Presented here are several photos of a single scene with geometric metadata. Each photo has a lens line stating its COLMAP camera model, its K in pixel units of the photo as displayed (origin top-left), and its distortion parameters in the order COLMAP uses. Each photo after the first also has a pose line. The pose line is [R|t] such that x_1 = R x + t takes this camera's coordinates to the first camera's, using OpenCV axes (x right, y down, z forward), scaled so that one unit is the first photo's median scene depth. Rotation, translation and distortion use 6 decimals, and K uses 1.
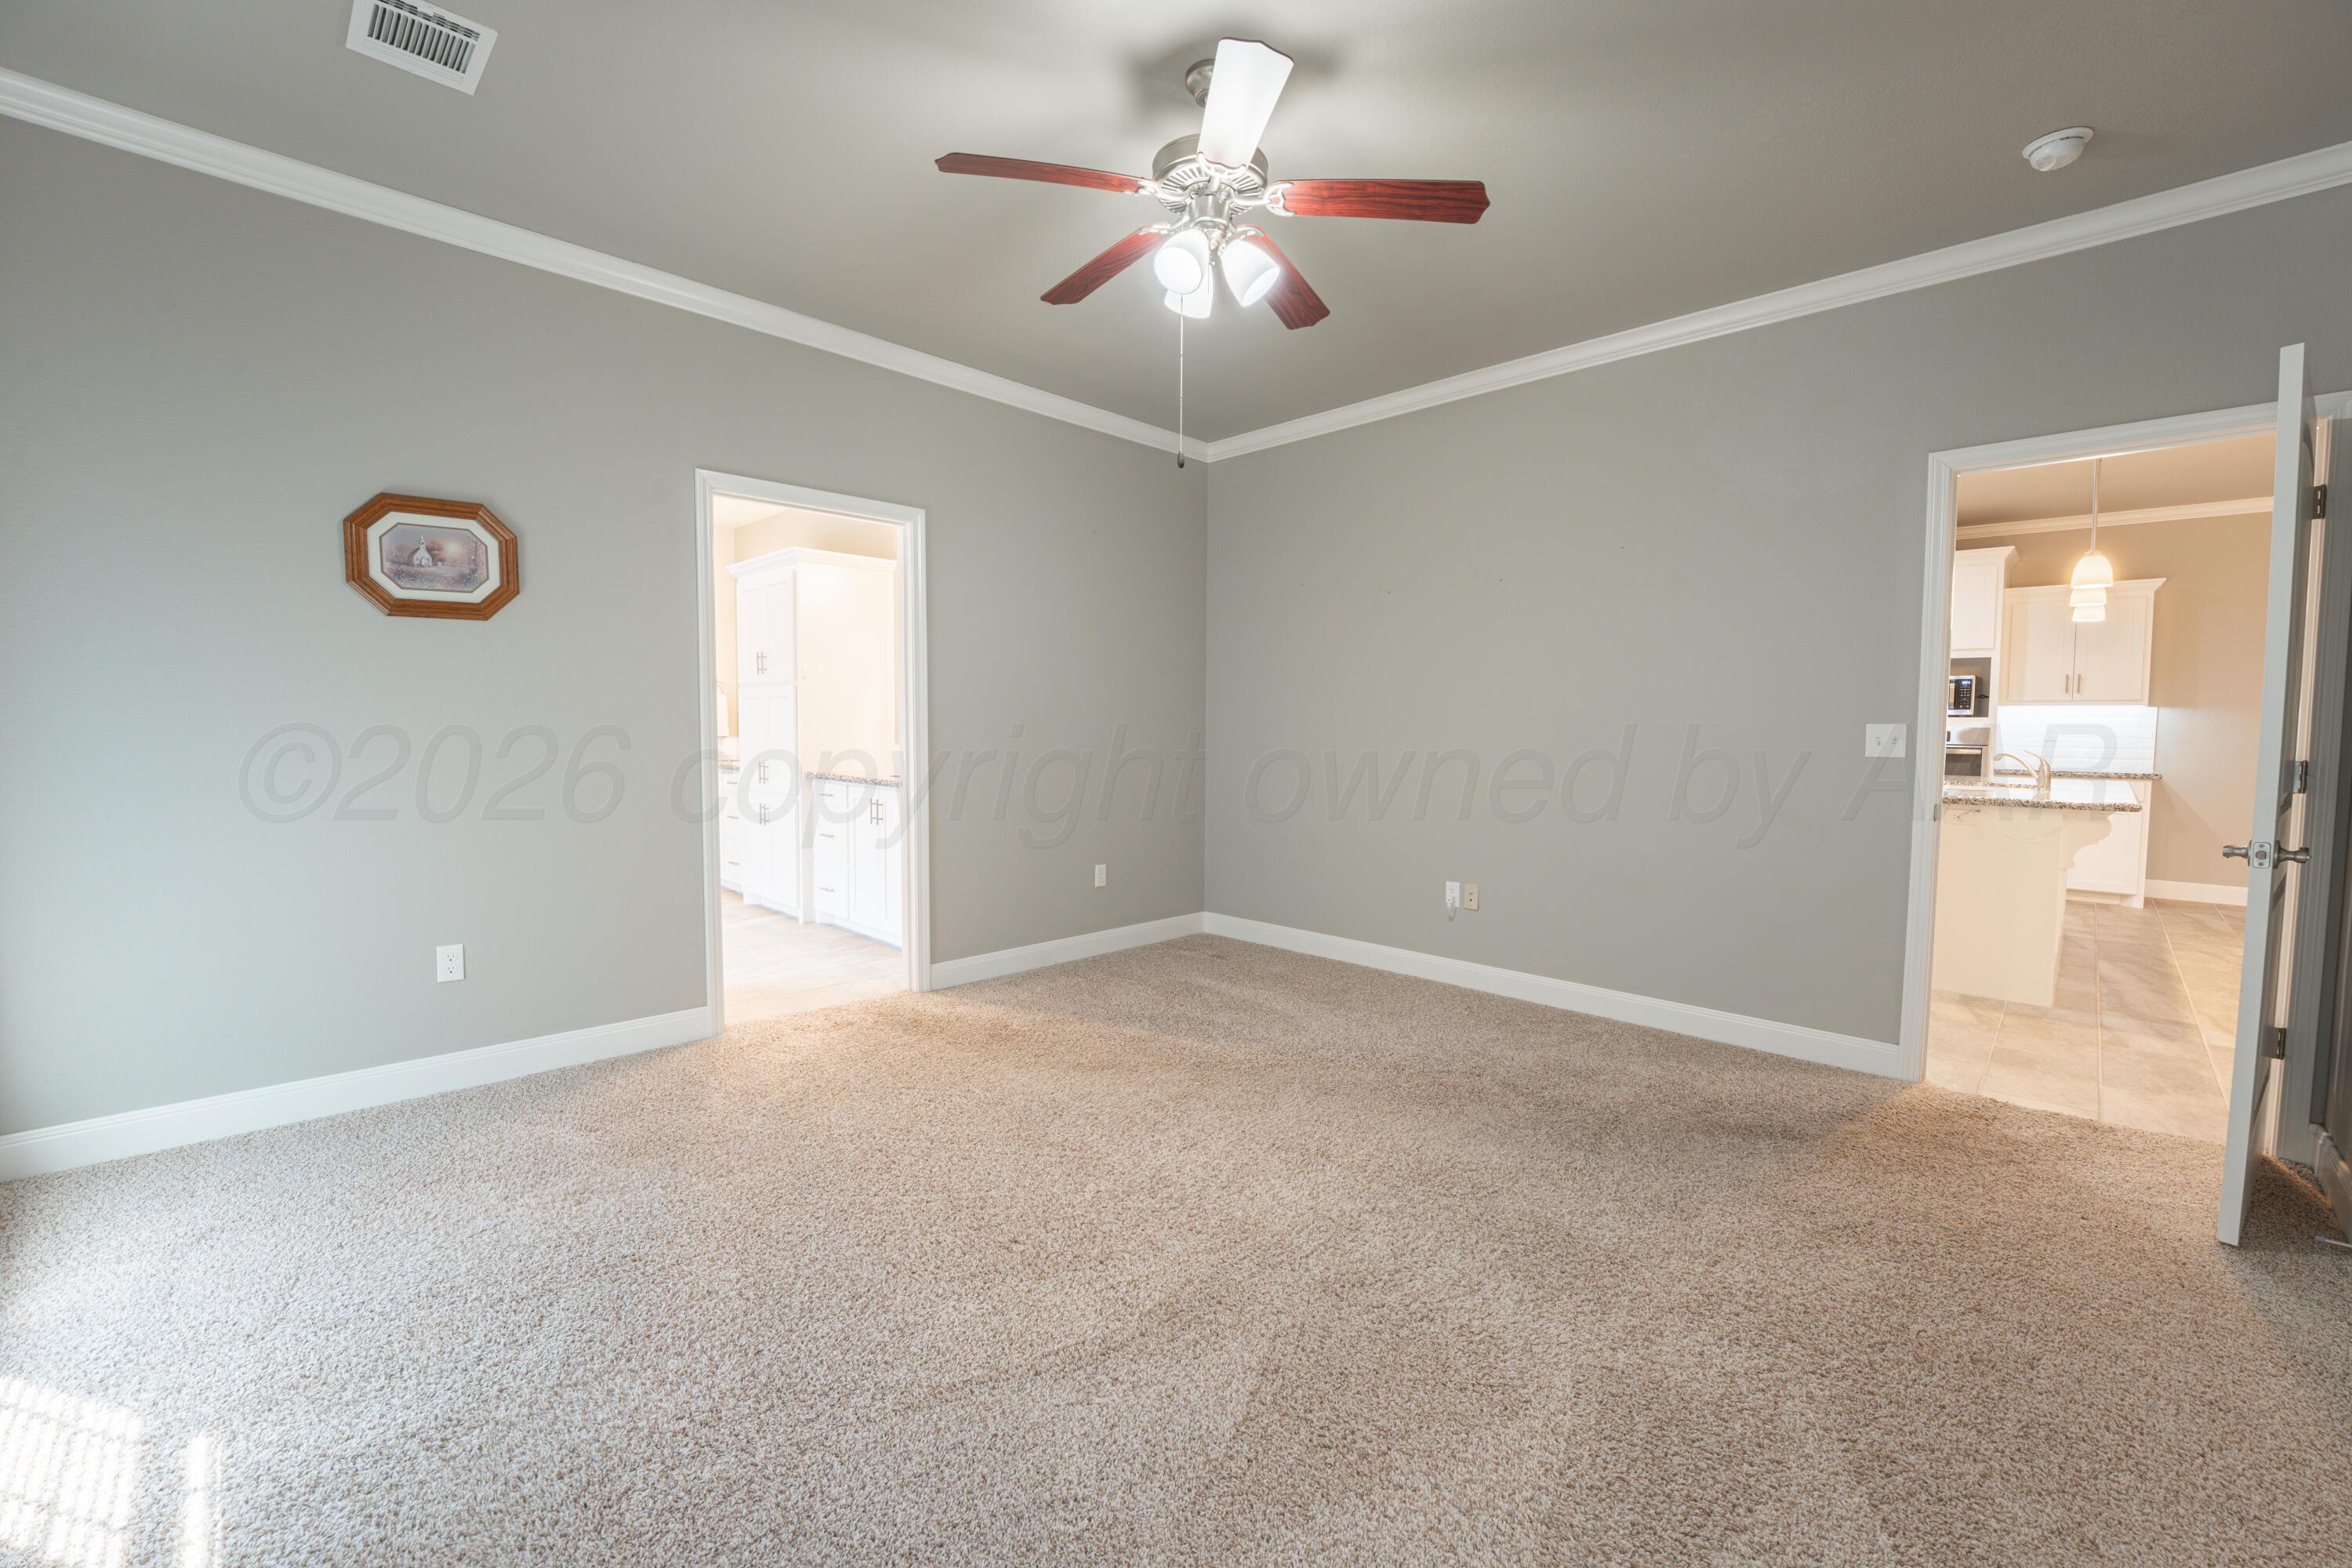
lens RADIAL K [[959.5, 0, 1178.8], [0, 959.5, 778.7], [0, 0, 1]] dist [-0.027124, 0.001594]
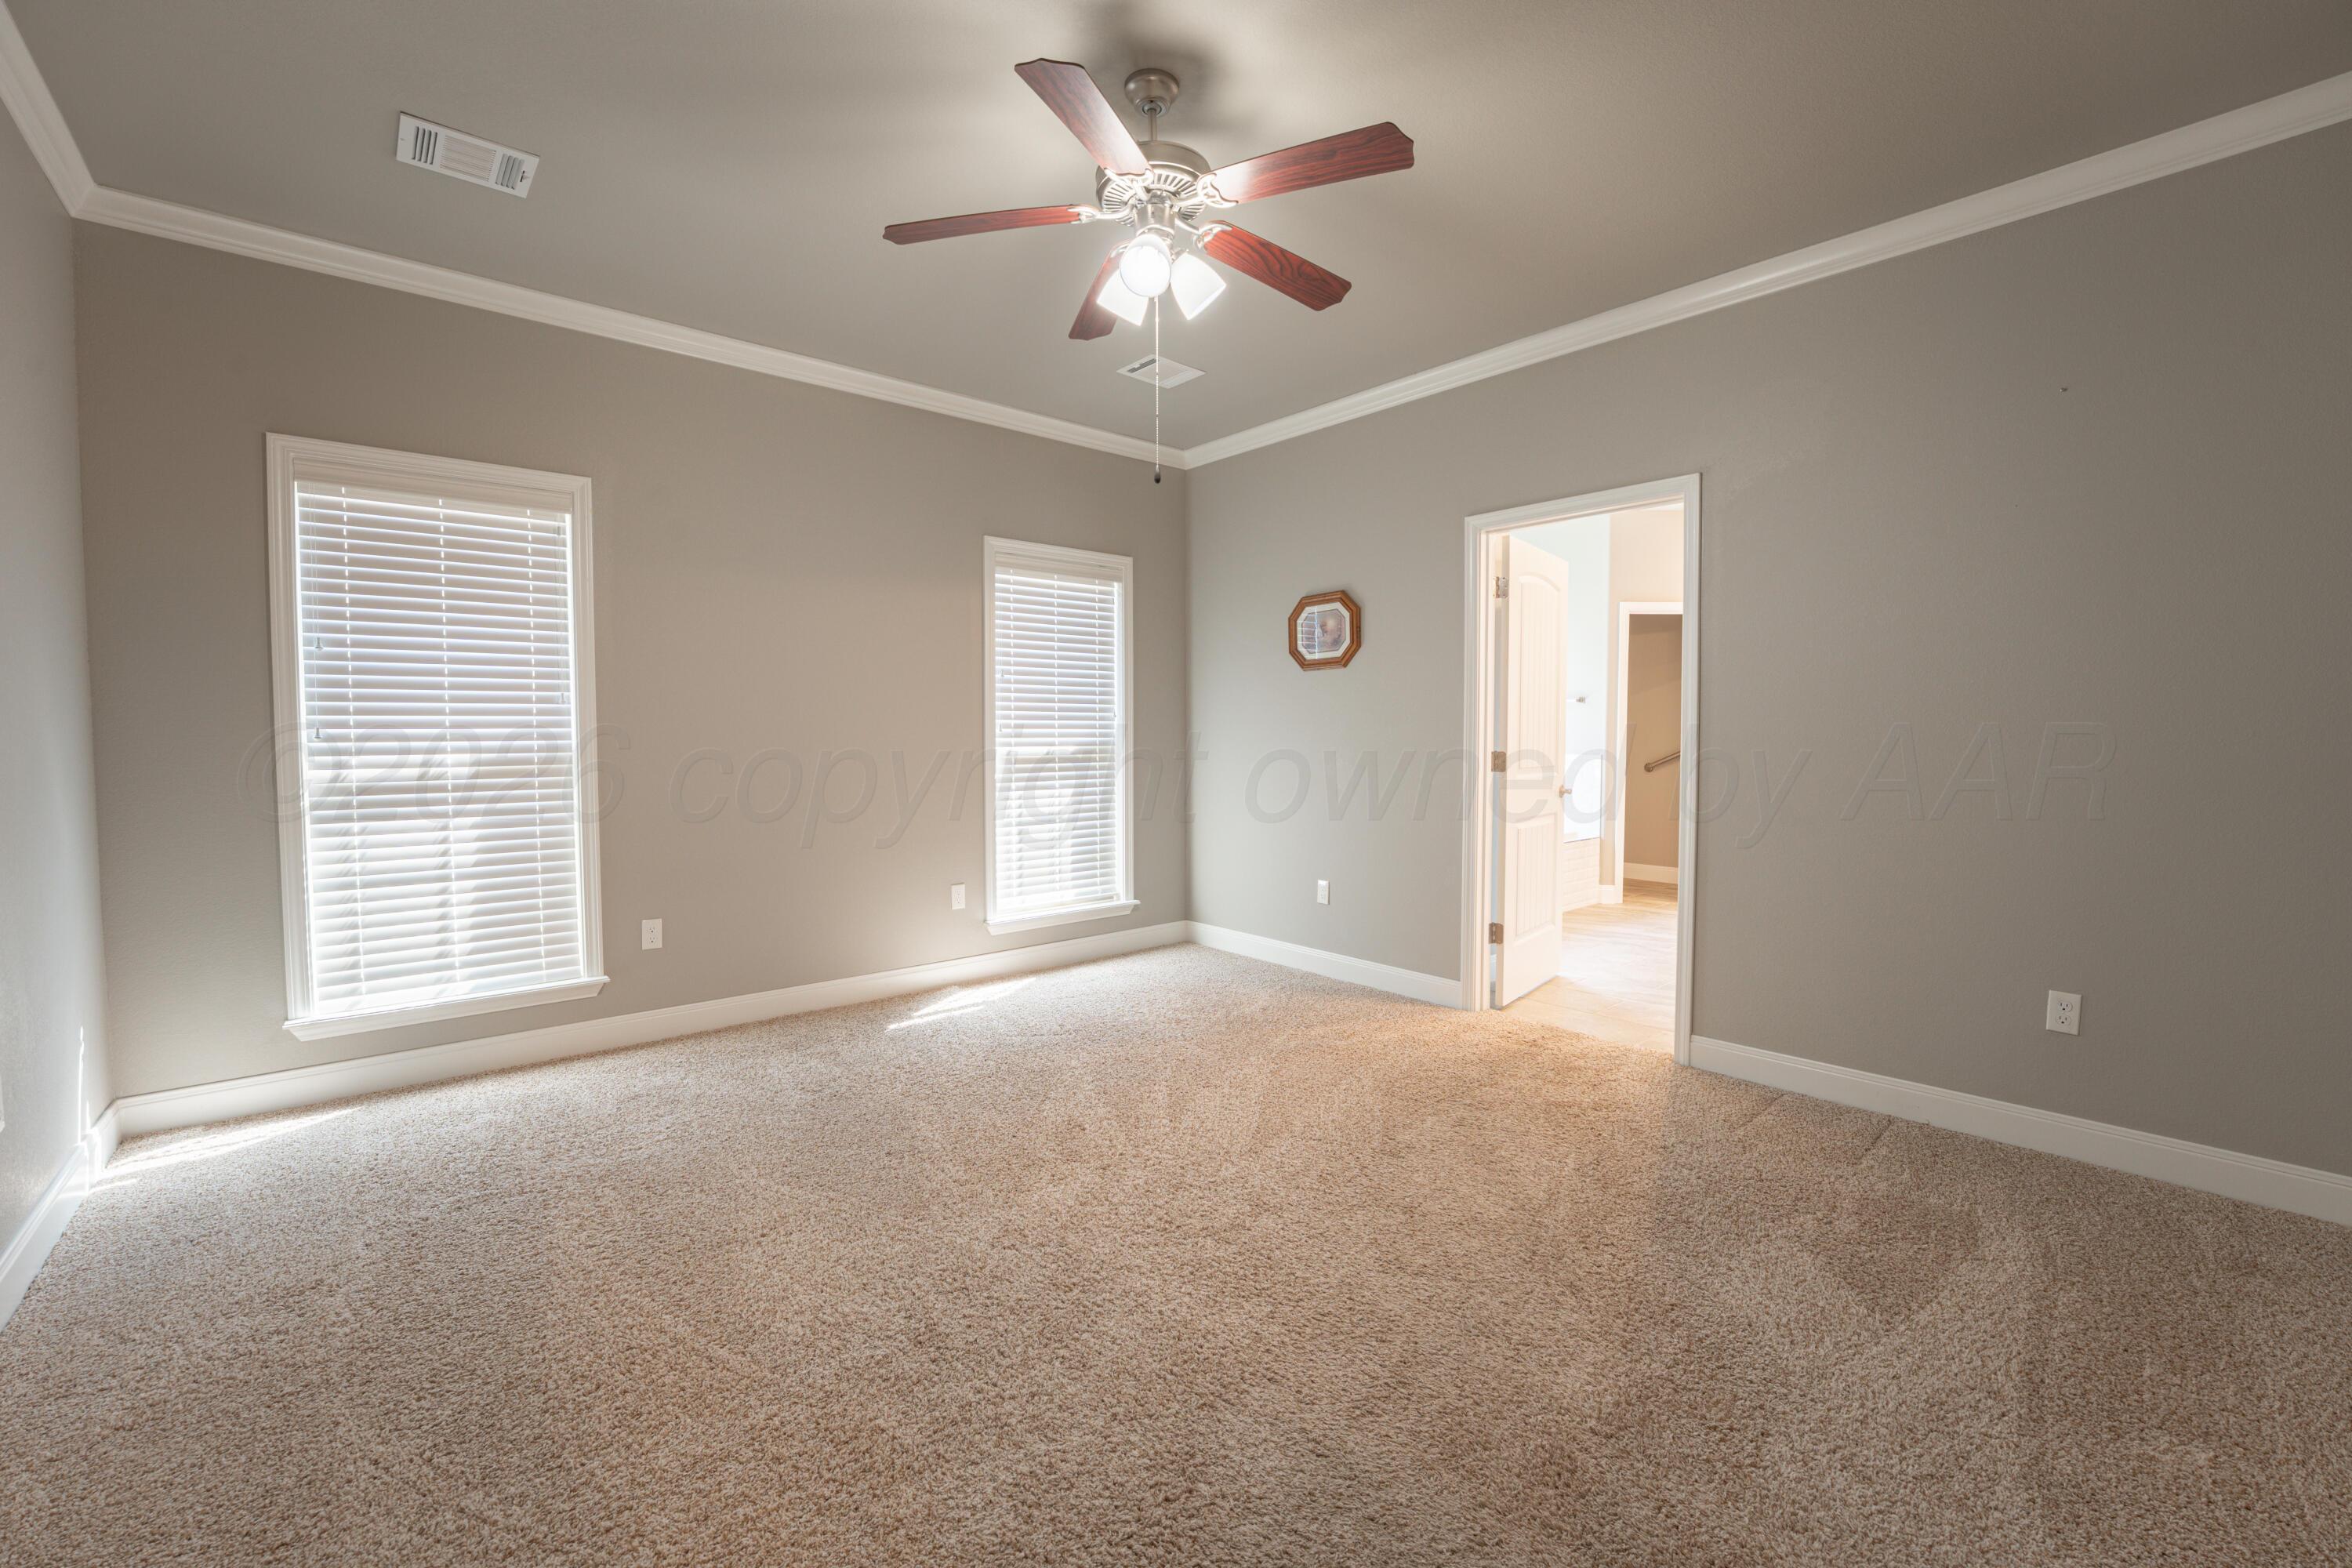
lens RADIAL K [[959.5, 0, 1174.8], [0, 959.5, 785.7], [0, 0, 1]] dist [-0.027124, 0.001594]
pose [[-0.077963, 0.038061, -0.996229, 0.791218], [-0.062917, 0.997091, 0.043018, -0.030972], [0.994969, 0.066034, -0.075341, 0.857746]]
